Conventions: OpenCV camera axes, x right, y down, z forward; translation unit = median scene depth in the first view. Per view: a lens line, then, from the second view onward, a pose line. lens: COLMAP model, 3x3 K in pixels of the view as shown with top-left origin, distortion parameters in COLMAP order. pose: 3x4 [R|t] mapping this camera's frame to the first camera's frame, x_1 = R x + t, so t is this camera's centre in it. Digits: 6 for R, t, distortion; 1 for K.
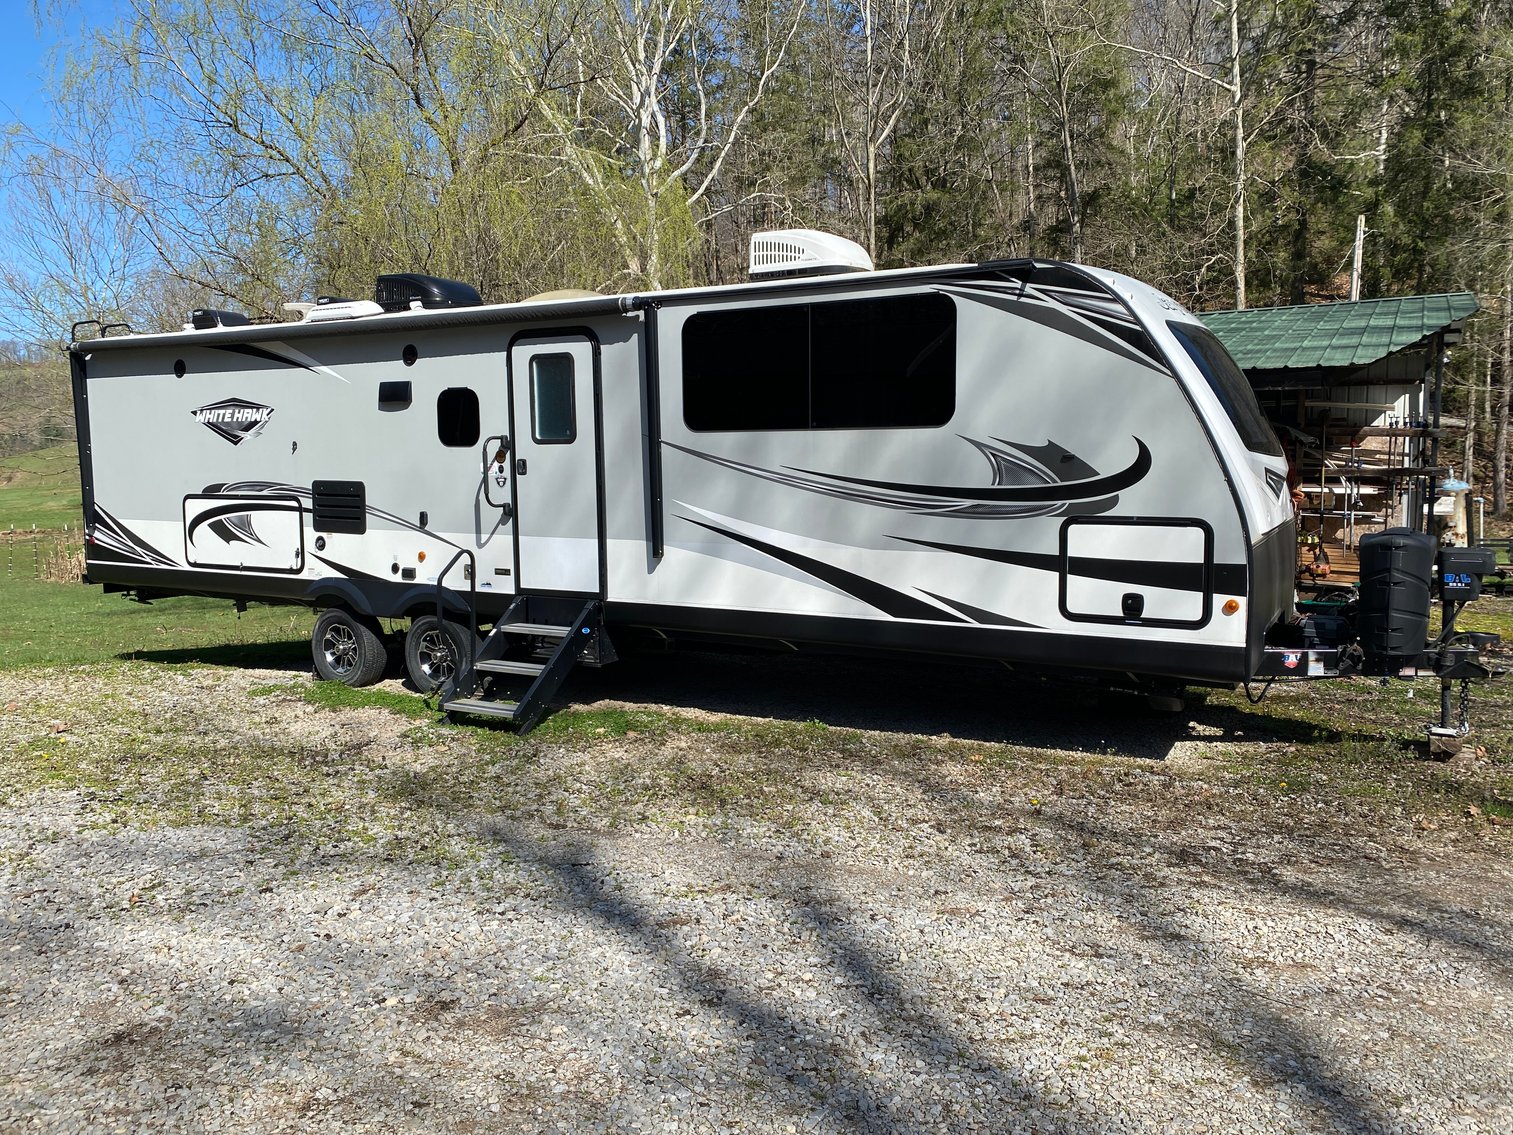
lens RADIAL K [[1185.5, 0, 756.5], [0, 1185.5, 567.5], [0, 0, 1]] dist [0.002036, 0.001152]
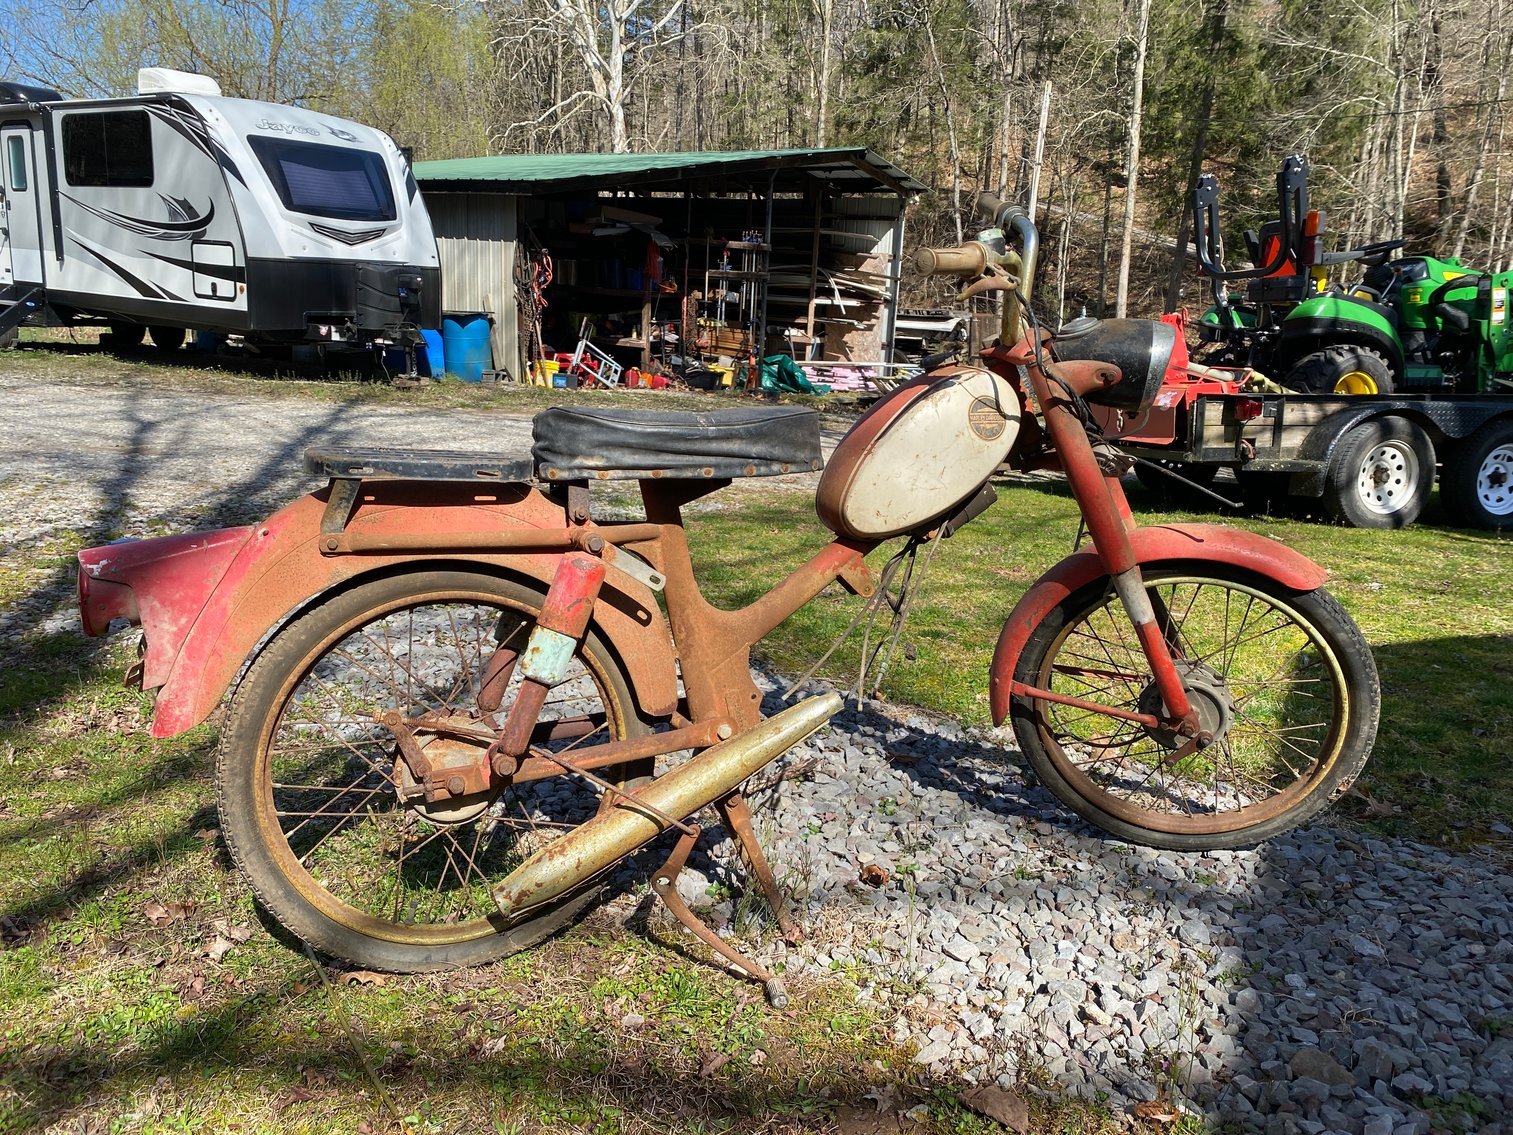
lens RADIAL K [[1185.5, 0, 756.5], [0, 1185.5, 567.5], [0, 0, 1]] dist [0.002036, 0.001152]
pose [[0.995658, 0.084946, -0.038081, 1.193890], [-0.079145, 0.987796, 0.134143, 0.137742], [0.049011, -0.130547, 0.990230, -0.825294]]
